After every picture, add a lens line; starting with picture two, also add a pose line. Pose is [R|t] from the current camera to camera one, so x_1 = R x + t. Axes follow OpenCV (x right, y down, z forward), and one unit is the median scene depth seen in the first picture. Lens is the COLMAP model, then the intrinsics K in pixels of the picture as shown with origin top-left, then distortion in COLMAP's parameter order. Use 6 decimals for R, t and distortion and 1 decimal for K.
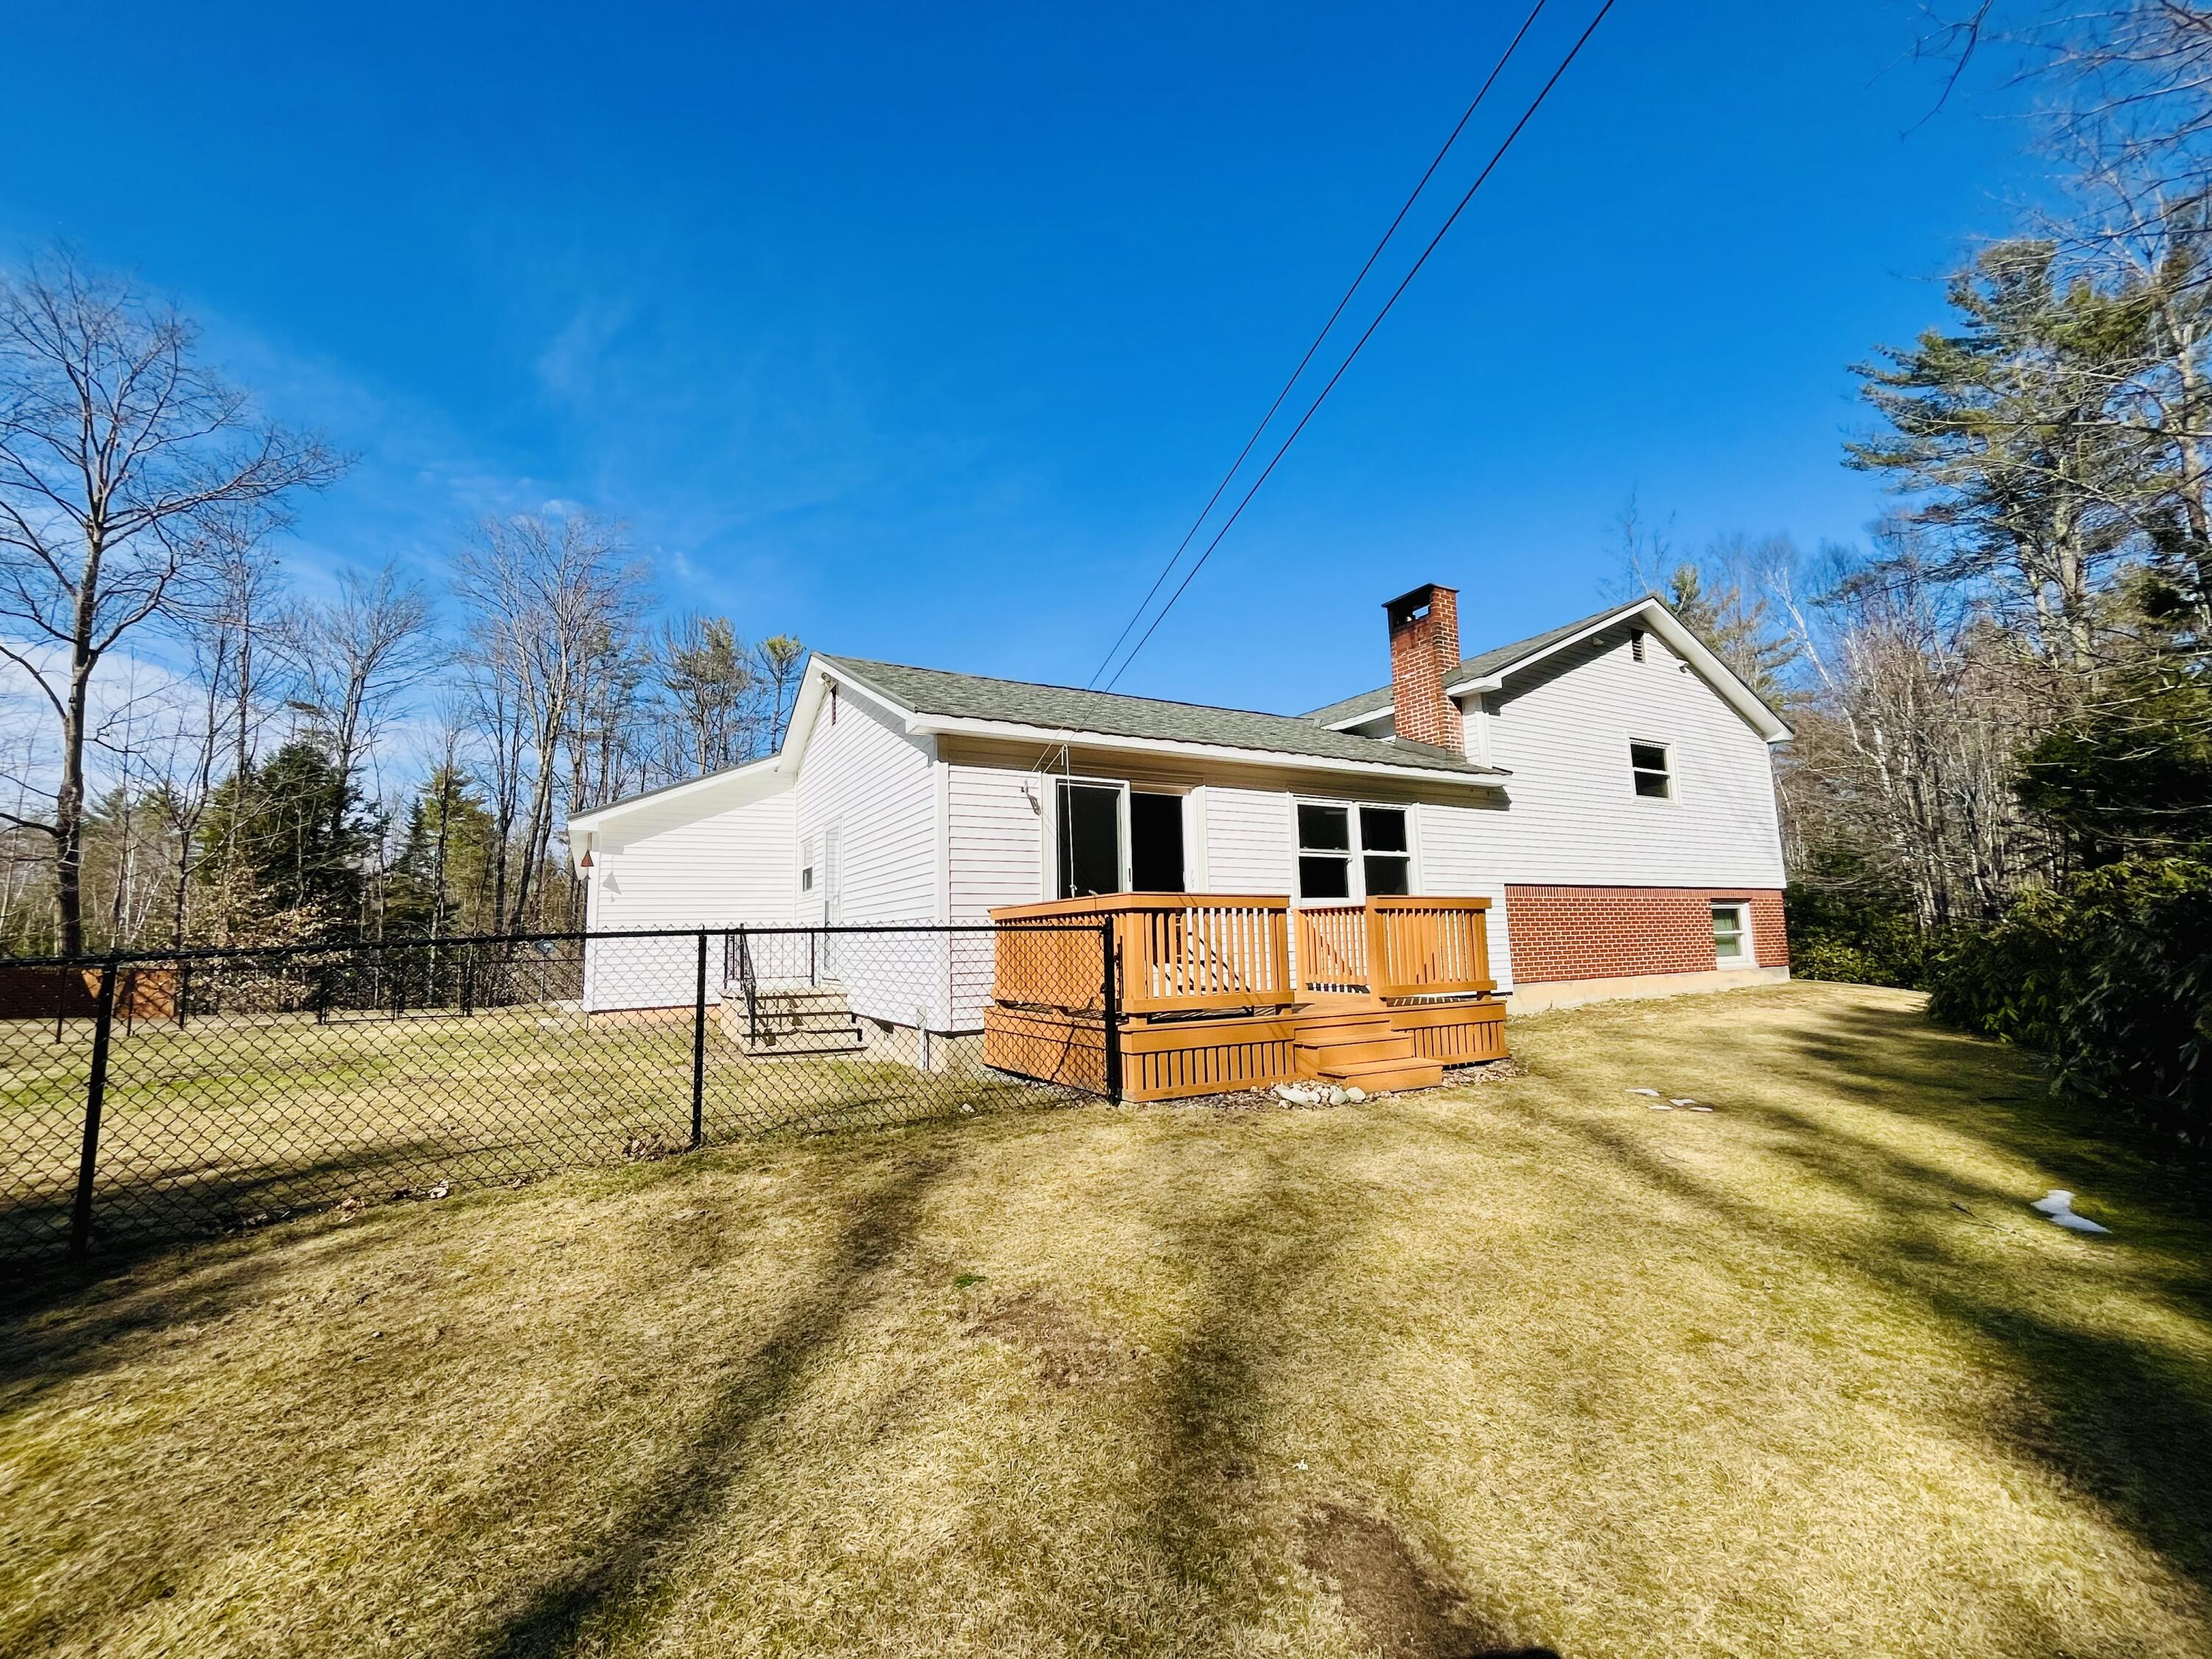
lens RADIAL K [[900.8, 0, 1106.0], [0, 900.8, 829.5], [0, 0, 1]] dist [-0.036340, -0.000038]
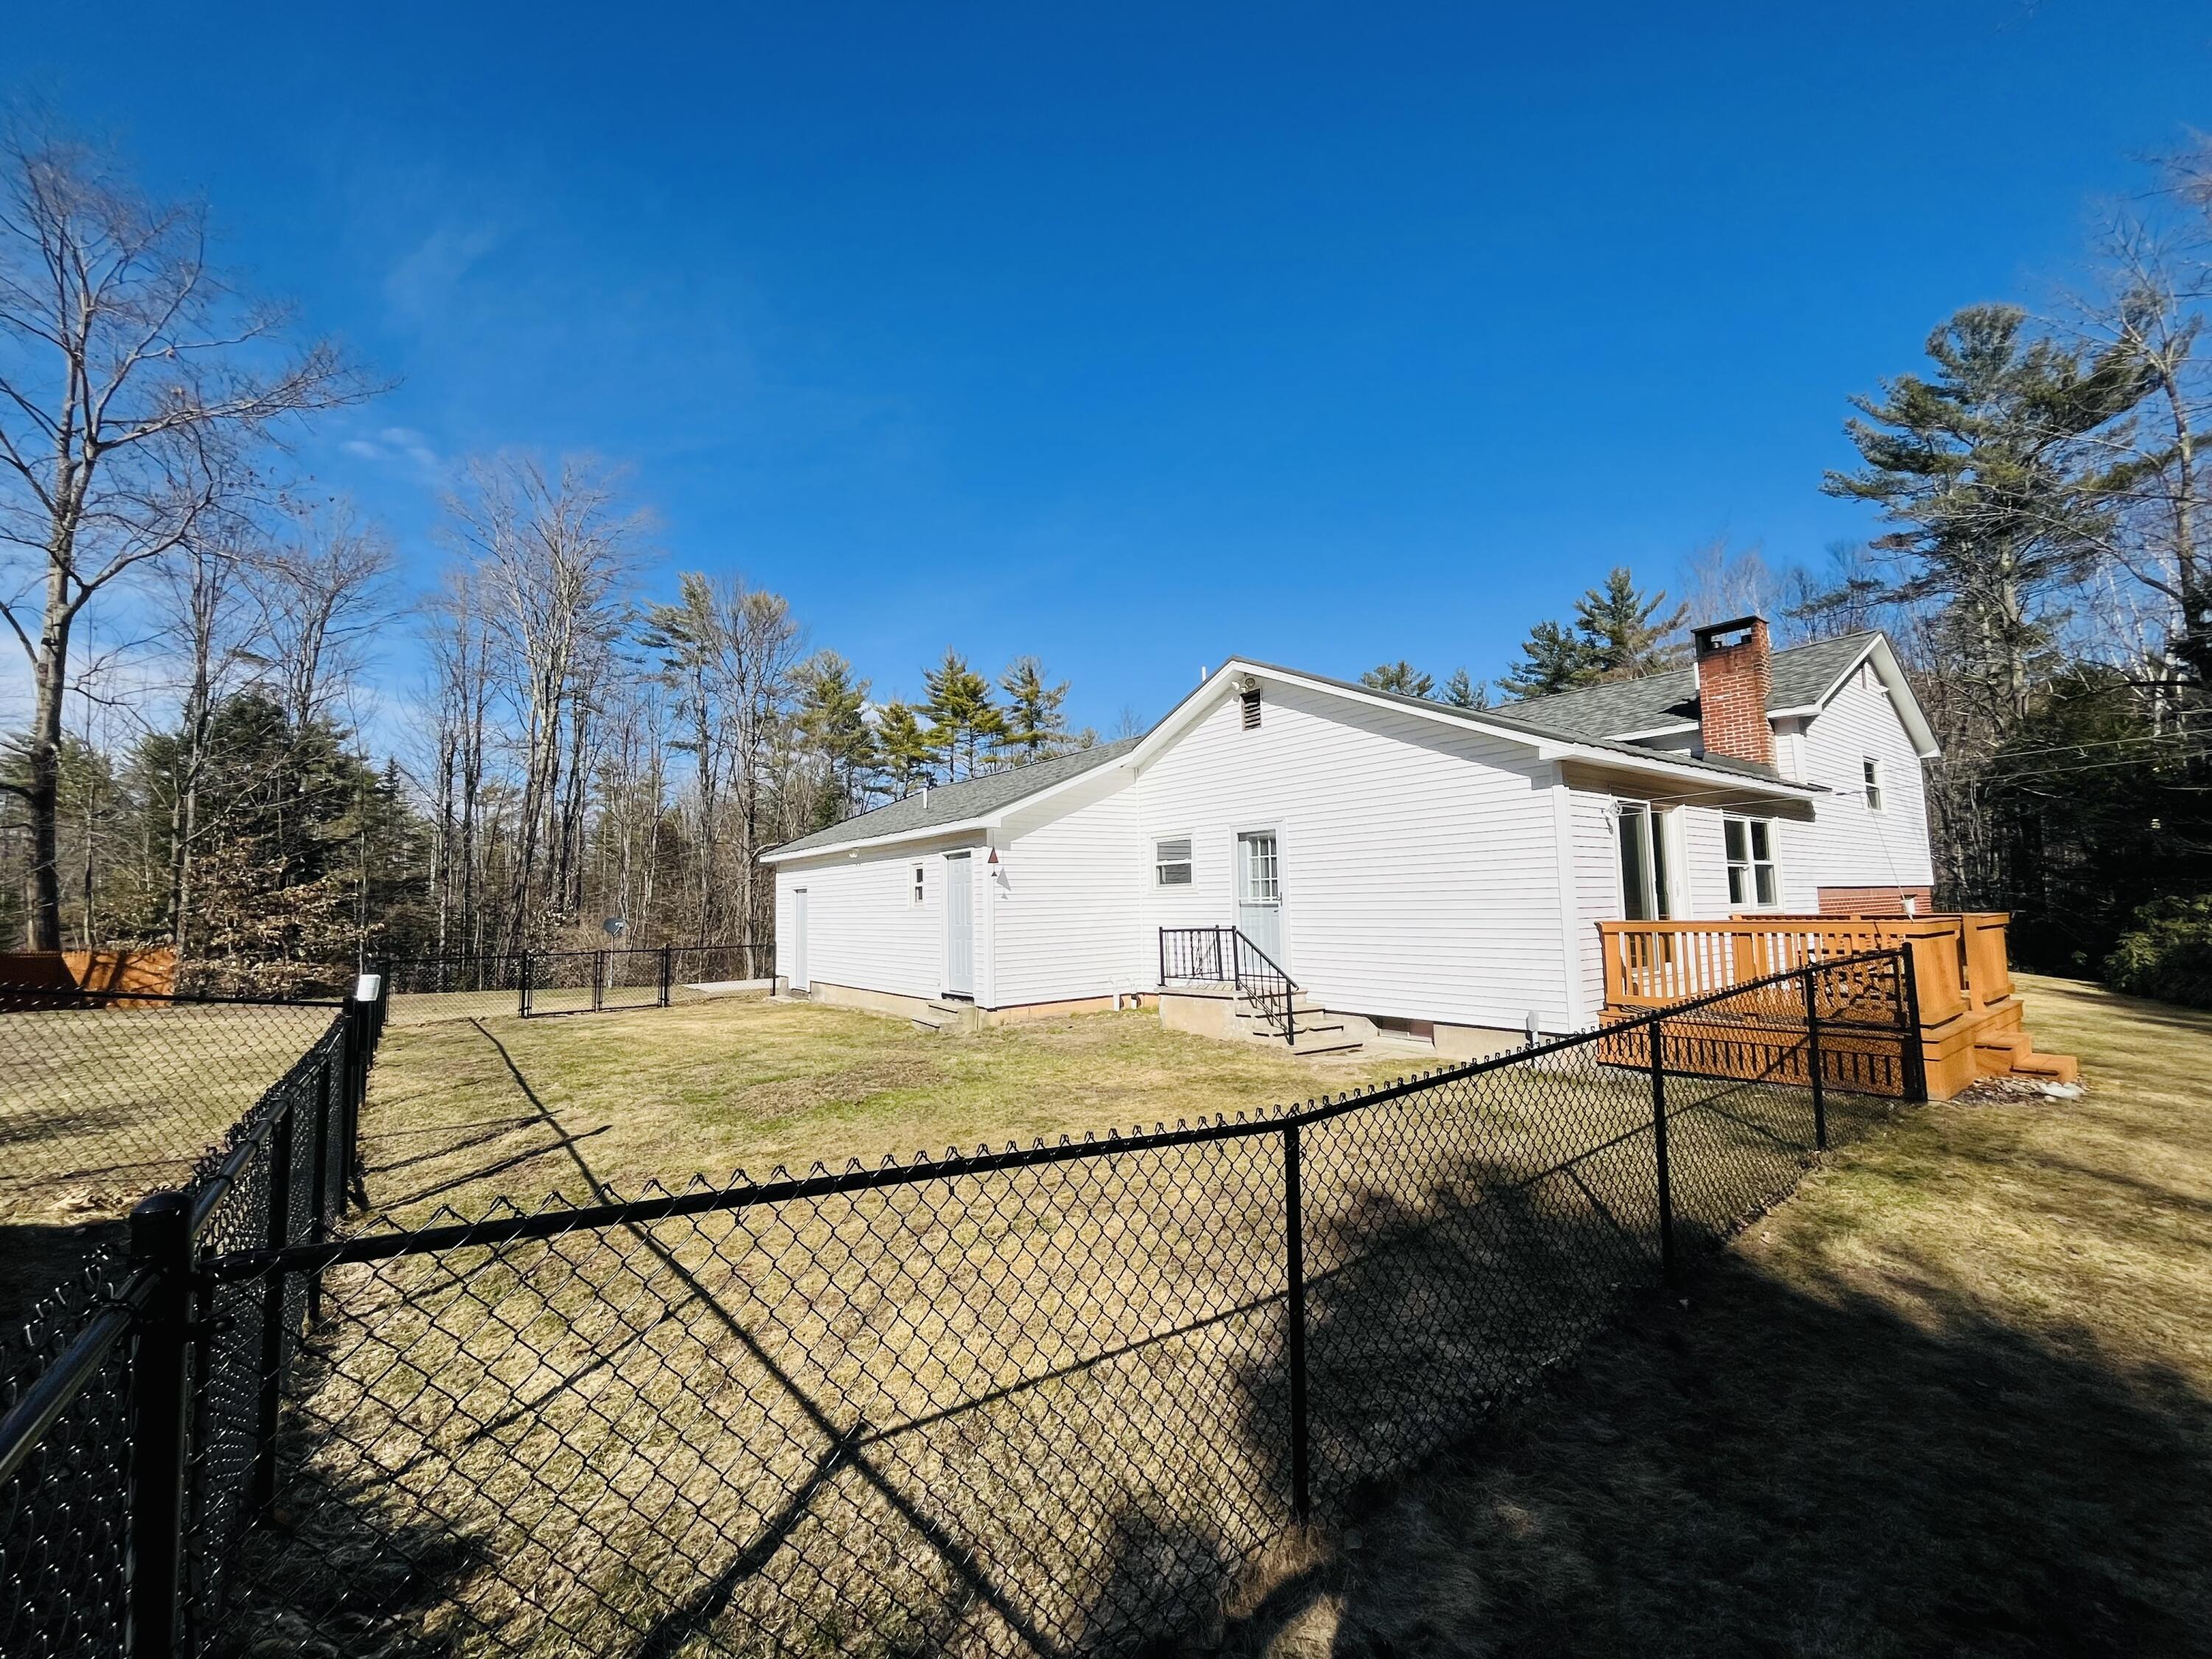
lens RADIAL K [[907.4, 0, 1106.0], [0, 907.4, 829.5], [0, 0, 1]] dist [-0.046026, 0.000041]
pose [[0.991597, 0.015316, 0.128454, -0.251524], [-0.020149, 0.999134, 0.036410, -0.014934], [-0.127785, -0.038693, 0.991047, 0.004478]]
